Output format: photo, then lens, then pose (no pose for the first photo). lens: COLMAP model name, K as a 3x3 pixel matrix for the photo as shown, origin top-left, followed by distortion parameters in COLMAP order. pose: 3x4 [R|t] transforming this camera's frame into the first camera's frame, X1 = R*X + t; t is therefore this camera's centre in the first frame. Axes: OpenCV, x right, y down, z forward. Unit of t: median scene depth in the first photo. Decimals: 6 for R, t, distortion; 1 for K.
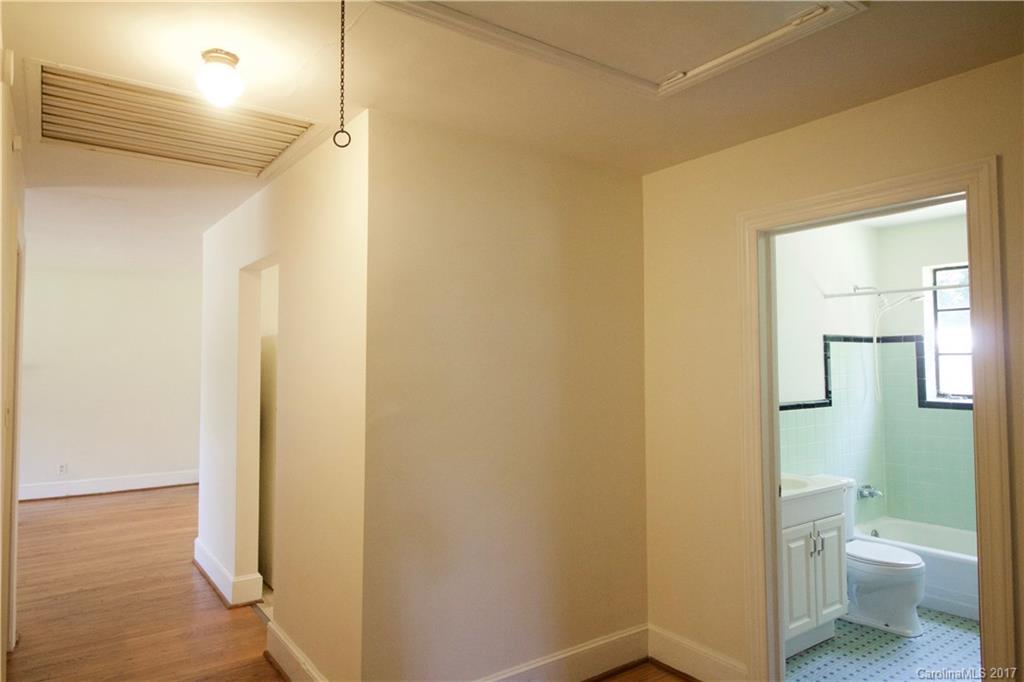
lens RADIAL K [[652.4, 0, 519.6], [0, 652.4, 319.1], [0, 0, 1]] dist [0.009518, 0.001906]
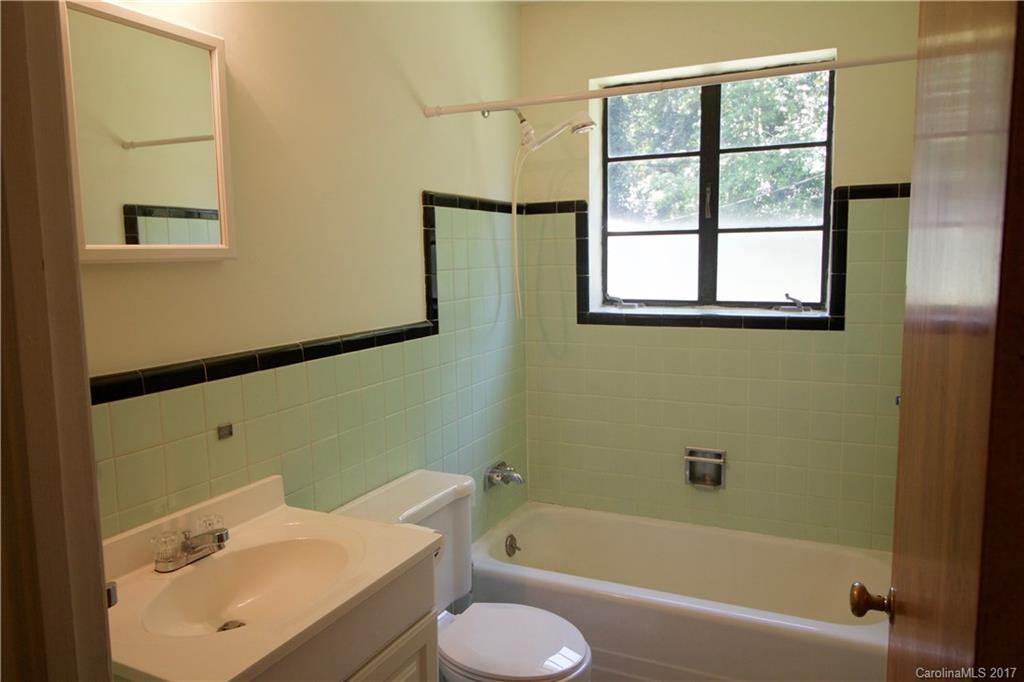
lens RADIAL K [[738.0, 0, 511.3], [0, 738.0, 341.2], [0, 0, 1]] dist [-0.000329, 0.000014]
pose [[0.884826, -0.066329, 0.461176, 0.247762], [-0.010007, 0.986881, 0.161139, 0.043330], [-0.465815, -0.147194, 0.872554, 0.444256]]
